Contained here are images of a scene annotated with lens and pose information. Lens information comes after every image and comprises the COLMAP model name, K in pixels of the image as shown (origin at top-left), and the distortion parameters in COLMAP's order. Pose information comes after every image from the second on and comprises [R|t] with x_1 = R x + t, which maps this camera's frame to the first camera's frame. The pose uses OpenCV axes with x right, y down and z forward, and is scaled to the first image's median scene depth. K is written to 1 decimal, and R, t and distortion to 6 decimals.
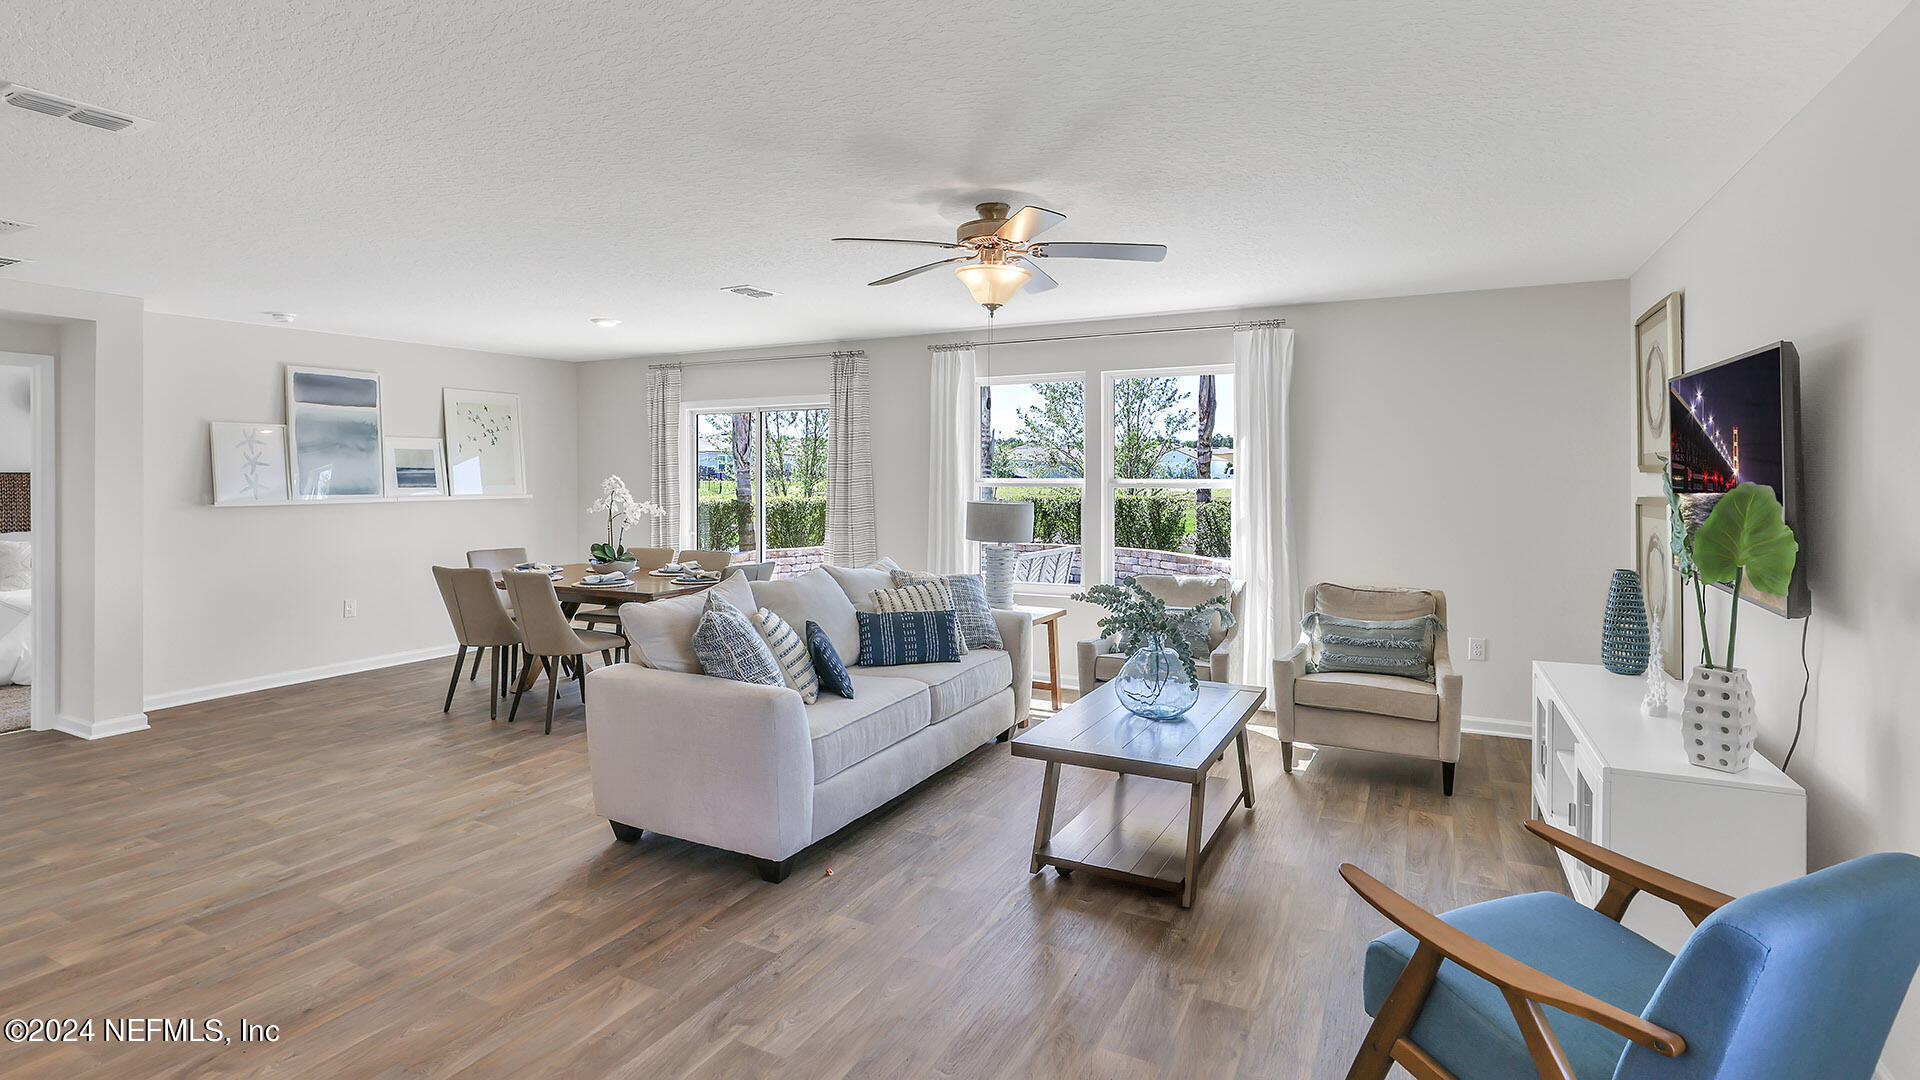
lens RADIAL K [[889.8, 0, 933.9], [0, 889.8, 527.1], [0, 0, 1]] dist [-0.016857, 0.001102]
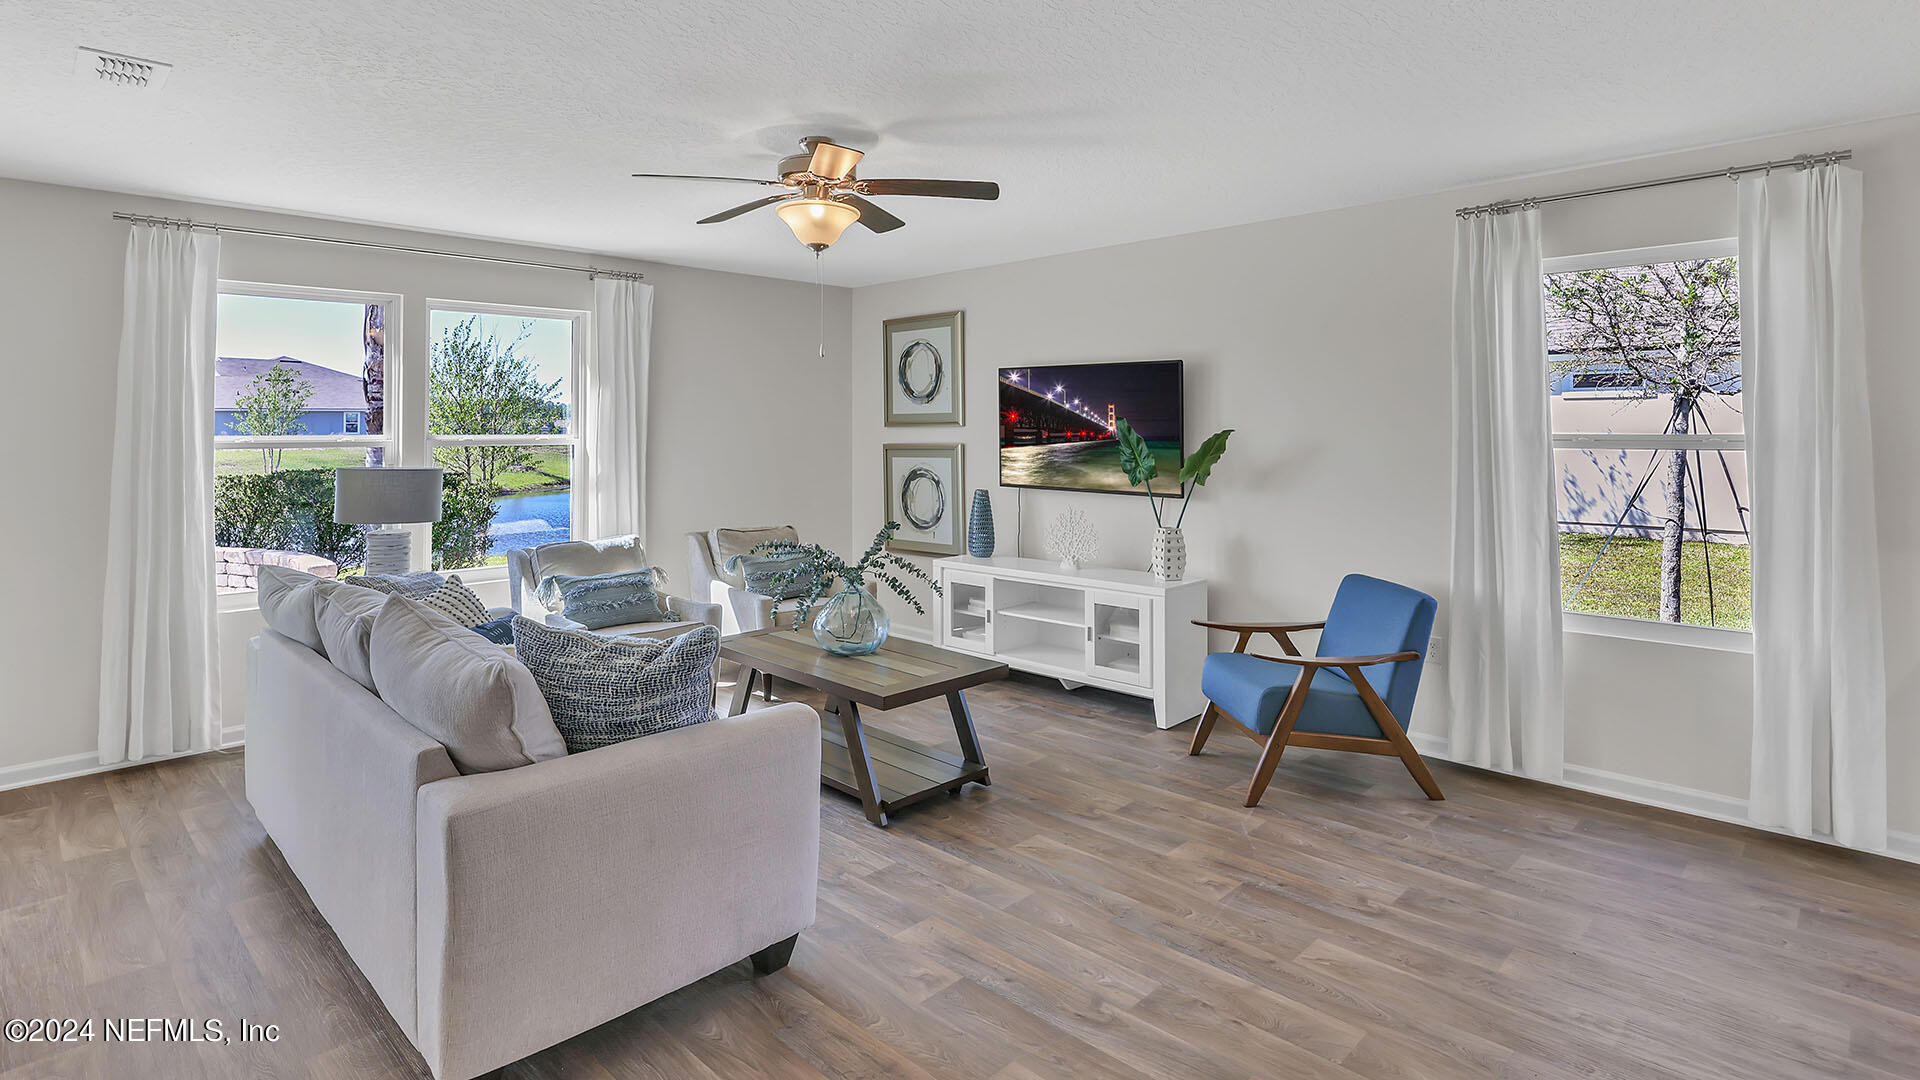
lens RADIAL K [[947.0, 0, 959.7], [0, 947.0, 415.5], [0, 0, 1]] dist [-0.018462, 0.001555]
pose [[0.306437, 0.013858, 0.951790, -0.462769], [0.063845, 0.997343, -0.035077, -0.011695], [-0.949747, 0.071516, 0.304738, 0.304015]]
